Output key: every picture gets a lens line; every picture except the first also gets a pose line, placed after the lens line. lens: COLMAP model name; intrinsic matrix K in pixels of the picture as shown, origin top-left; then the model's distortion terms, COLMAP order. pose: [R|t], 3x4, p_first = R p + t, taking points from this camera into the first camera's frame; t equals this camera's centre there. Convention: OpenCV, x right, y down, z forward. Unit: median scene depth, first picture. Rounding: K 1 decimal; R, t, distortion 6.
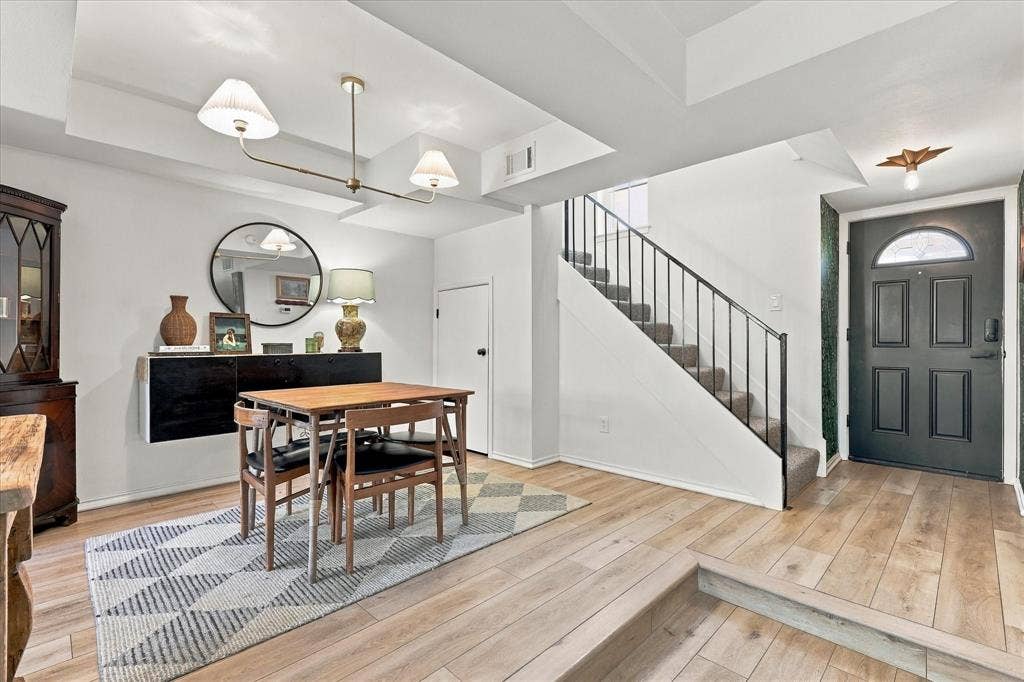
lens RADIAL K [[459.5, 0, 516.1], [0, 459.5, 344.4], [0, 0, 1]] dist [0.003113, 0.000233]
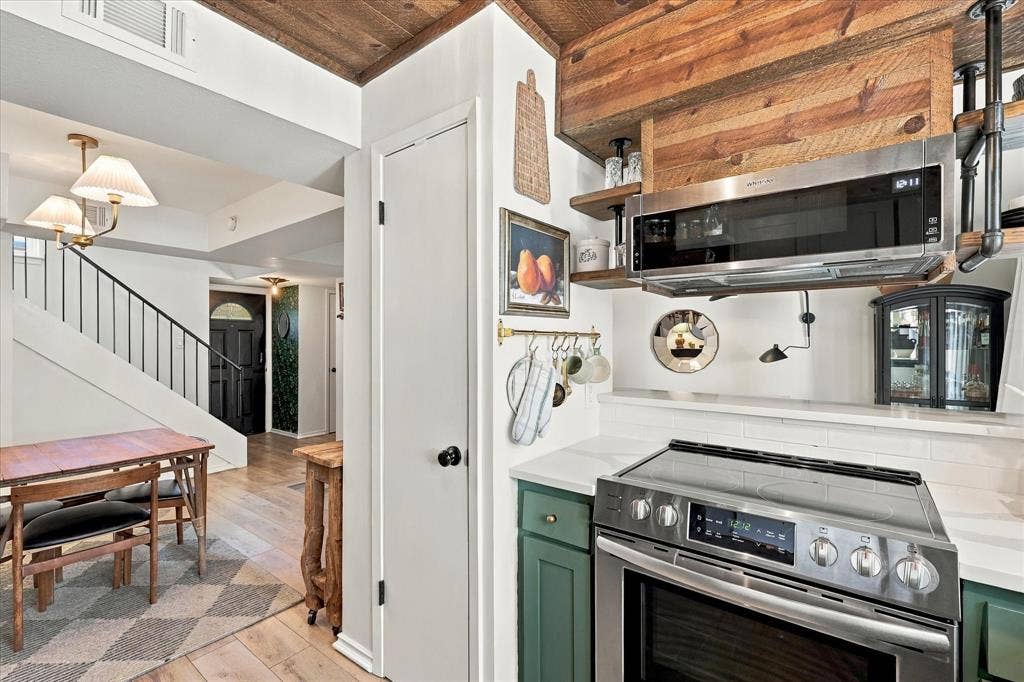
lens RADIAL K [[450.3, 0, 512.8], [0, 450.3, 342.8], [0, 0, 1]] dist [0.003249, 0.000260]
pose [[-0.126285, 0.004087, 0.991986, -1.059289], [0.006607, 0.999973, -0.003279, -0.086840], [-0.991972, 0.006140, -0.126308, 0.151922]]
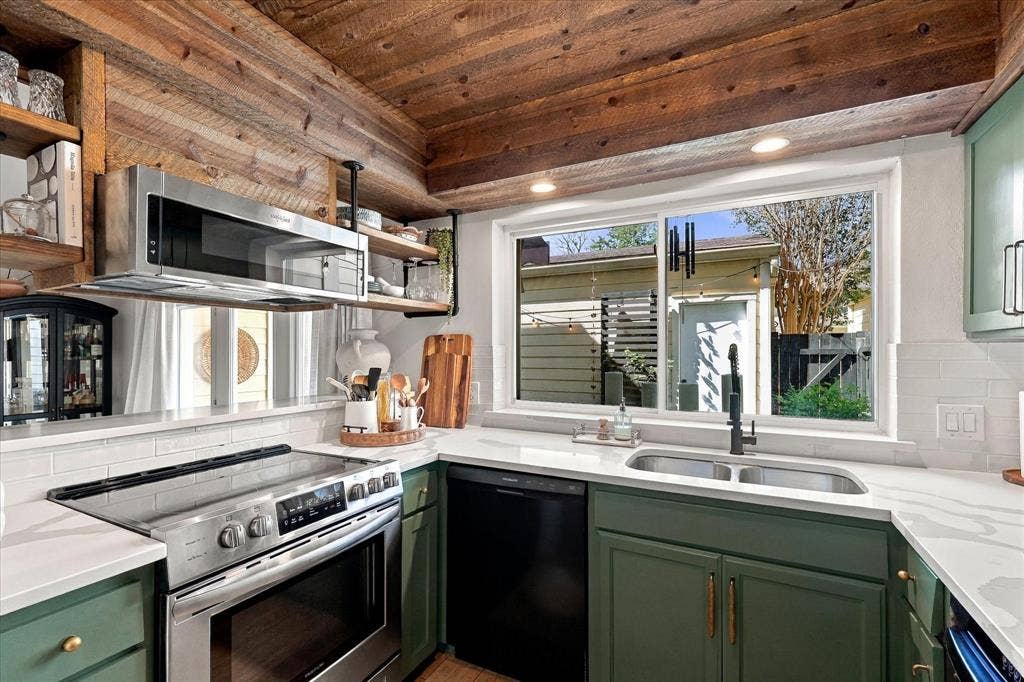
lens RADIAL K [[453.2, 0, 513.3], [0, 453.2, 349.7], [0, 0, 1]] dist [0.002871, -0.000344]
pose [[-0.954276, 0.002209, -0.298919, -0.814850], [0.001924, 0.999997, 0.001247, -0.090422], [0.298921, 0.000615, -0.954278, 0.379164]]
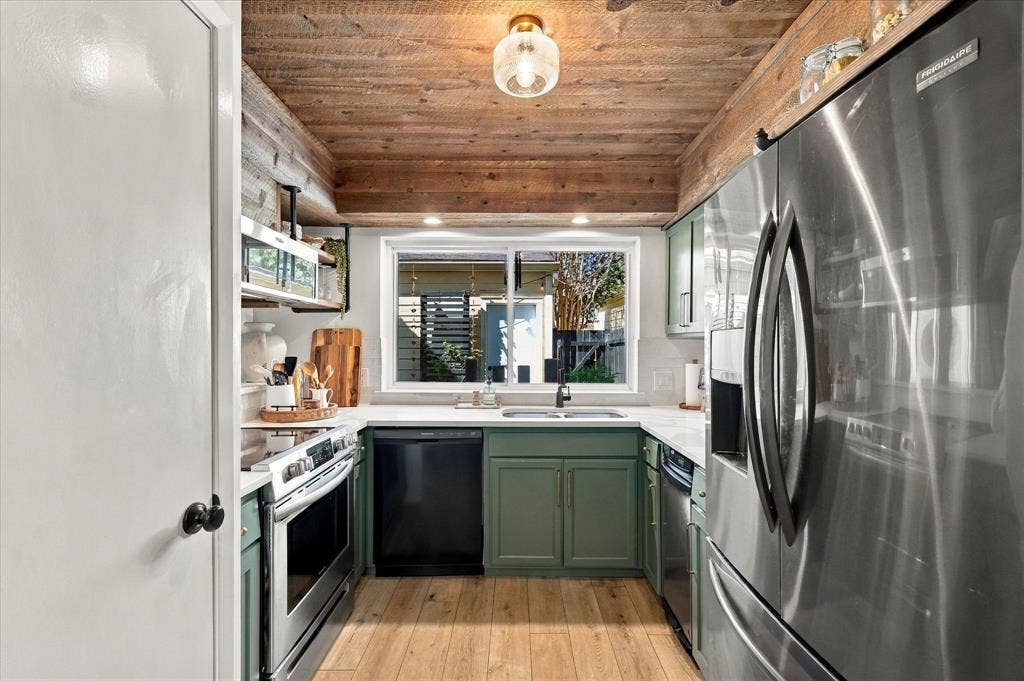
lens RADIAL K [[459.5, 0, 516.1], [0, 459.5, 343.9], [0, 0, 1]] dist [0.003113, 0.000233]
pose [[-0.709340, 0.002744, -0.704862, -0.542815], [-0.002828, 0.999973, 0.006739, -0.091919], [0.704861, 0.006774, -0.709313, 0.511257]]
